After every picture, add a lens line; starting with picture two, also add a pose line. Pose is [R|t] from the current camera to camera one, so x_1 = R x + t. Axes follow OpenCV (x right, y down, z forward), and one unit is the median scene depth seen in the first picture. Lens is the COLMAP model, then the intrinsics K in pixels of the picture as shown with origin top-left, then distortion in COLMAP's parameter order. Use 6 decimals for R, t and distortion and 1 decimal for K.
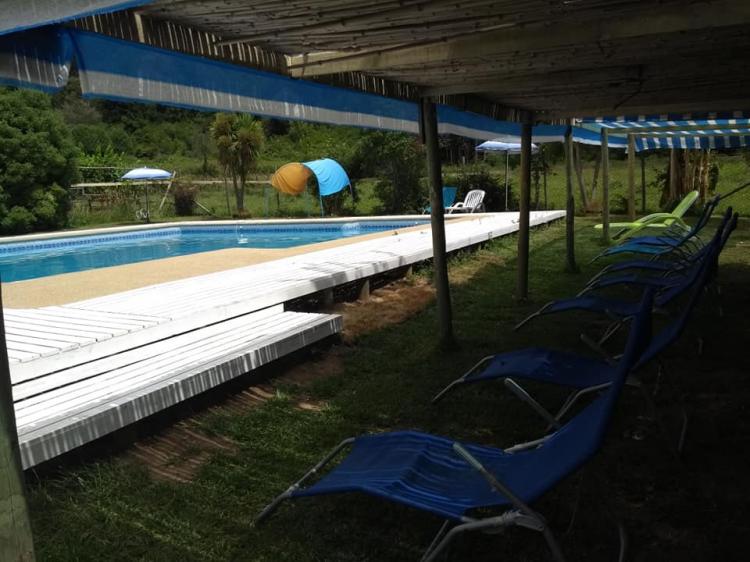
lens RADIAL K [[632.3, 0, 374.9], [0, 632.3, 280.5], [0, 0, 1]] dist [0.089181, -0.012704]
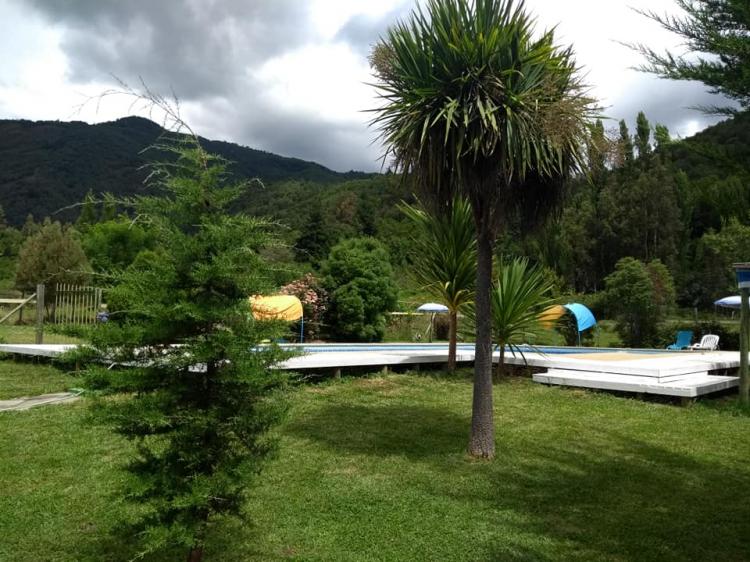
lens RADIAL K [[632.3, 0, 375.6], [0, 632.3, 281.2], [0, 0, 1]] dist [0.089181, -0.012704]
pose [[0.974936, 0.050412, -0.216700, -0.218902], [-0.095945, 0.974035, -0.205062, 0.083665], [0.200736, 0.220714, 0.954458, -0.397512]]
